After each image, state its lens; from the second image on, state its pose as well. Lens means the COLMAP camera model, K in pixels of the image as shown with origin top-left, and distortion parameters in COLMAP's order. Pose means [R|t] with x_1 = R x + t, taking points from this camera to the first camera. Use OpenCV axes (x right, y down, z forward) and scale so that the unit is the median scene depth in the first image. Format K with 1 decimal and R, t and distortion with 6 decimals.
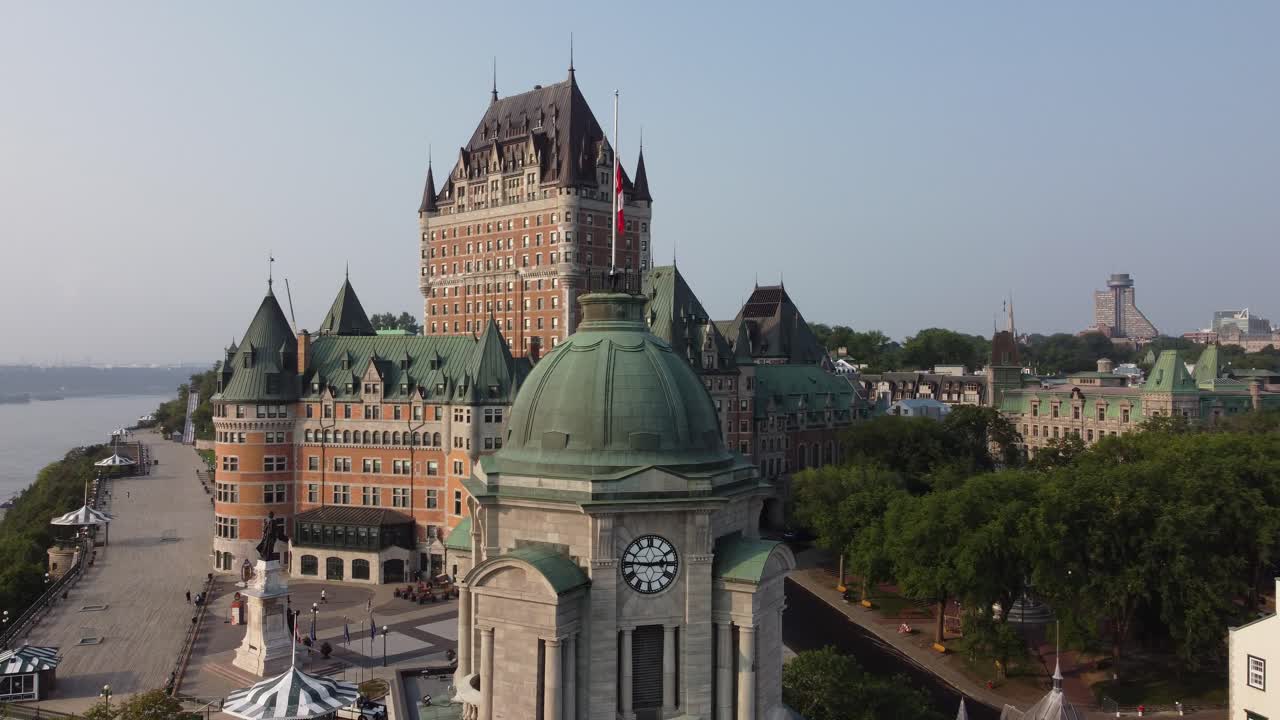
lens RADIAL K [[1012.7, 0, 628.3], [0, 1012.7, 343.7], [0, 0, 1]] dist [0.004238, -0.008794]
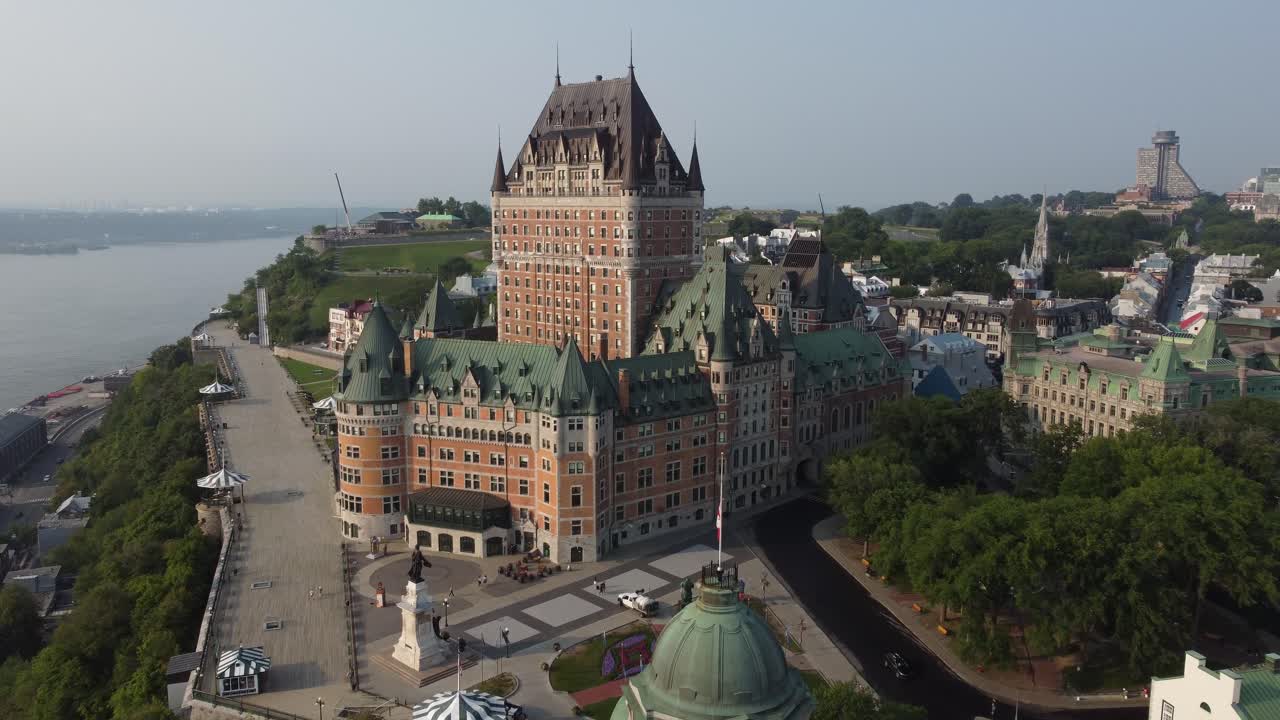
lens RADIAL K [[1012.7, 0, 628.3], [0, 1012.7, 343.7], [0, 0, 1]] dist [0.004238, -0.008794]
pose [[0.999508, 0.002651, -0.031254, -0.026412], [0.002352, 0.987281, 0.158969, -0.162231], [0.031277, -0.158965, 0.986789, -0.121032]]
